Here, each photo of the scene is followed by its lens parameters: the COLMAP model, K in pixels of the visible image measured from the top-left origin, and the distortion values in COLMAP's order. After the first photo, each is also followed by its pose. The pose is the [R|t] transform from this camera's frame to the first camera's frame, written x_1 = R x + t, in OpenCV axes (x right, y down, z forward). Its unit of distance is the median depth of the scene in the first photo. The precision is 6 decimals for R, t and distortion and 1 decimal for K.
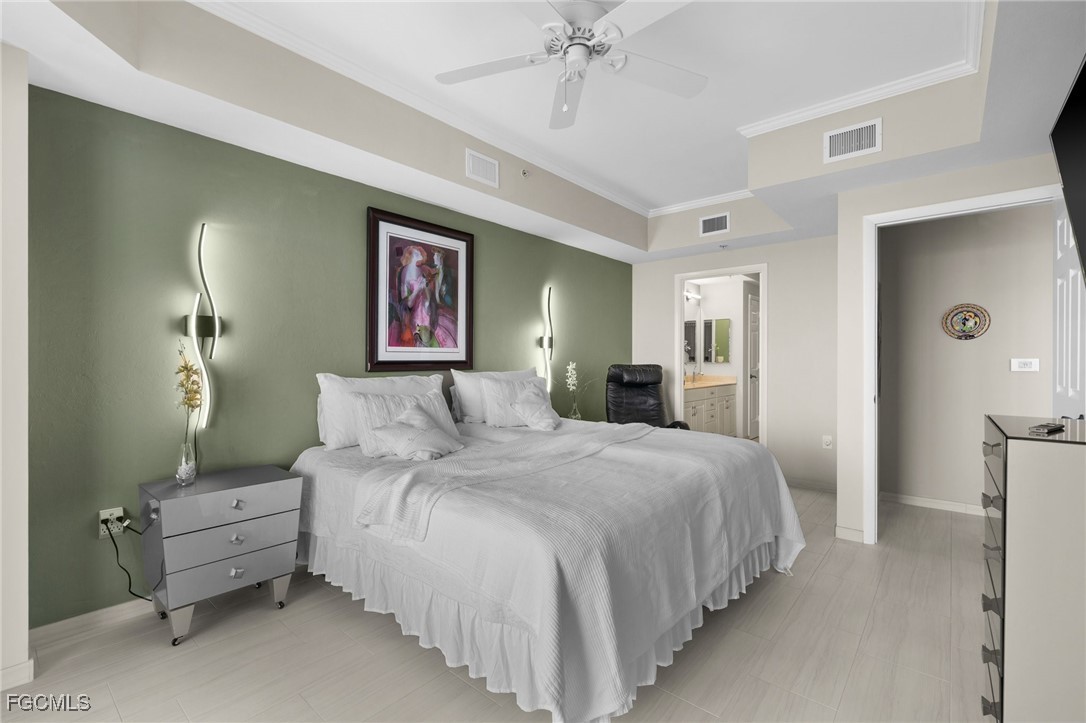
lens RADIAL K [[484.3, 0, 541.3], [0, 484.3, 359.0], [0, 0, 1]] dist [0.001765, 0.000077]
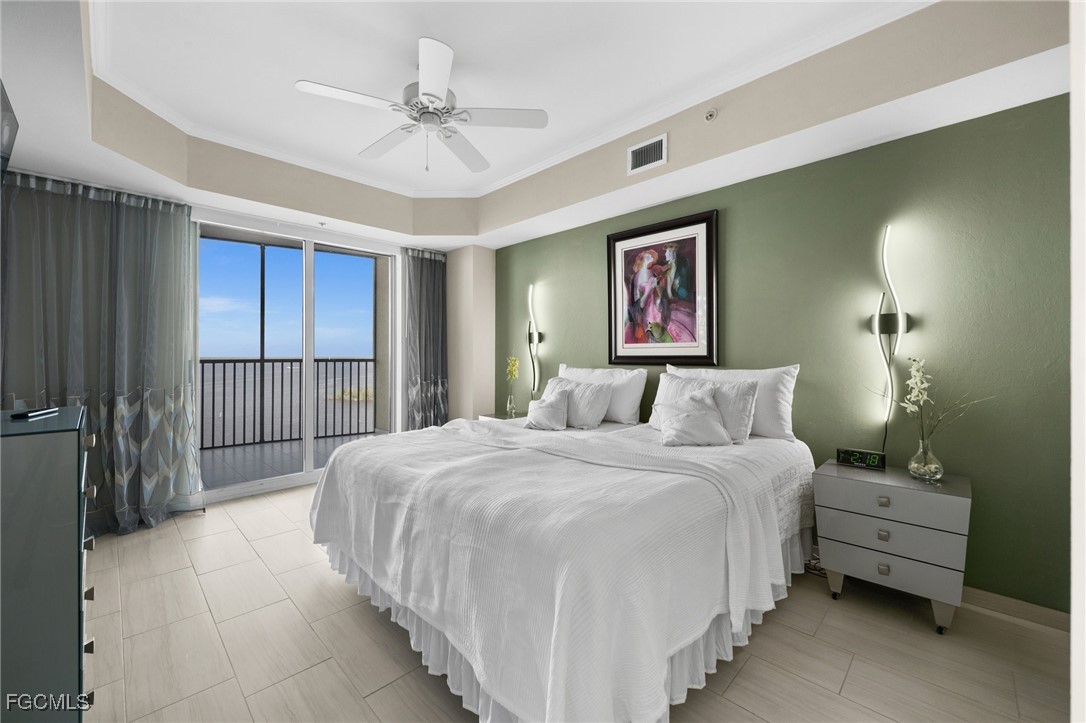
lens RADIAL K [[431.0, 0, 545.0], [0, 431.0, 356.8], [0, 0, 1]] dist [-0.001786, 0.000334]
pose [[-0.073473, 0.002051, -0.997295, 0.708331], [0.000628, 0.999998, 0.002010, 0.003967], [0.997297, -0.000479, -0.073474, 0.821129]]
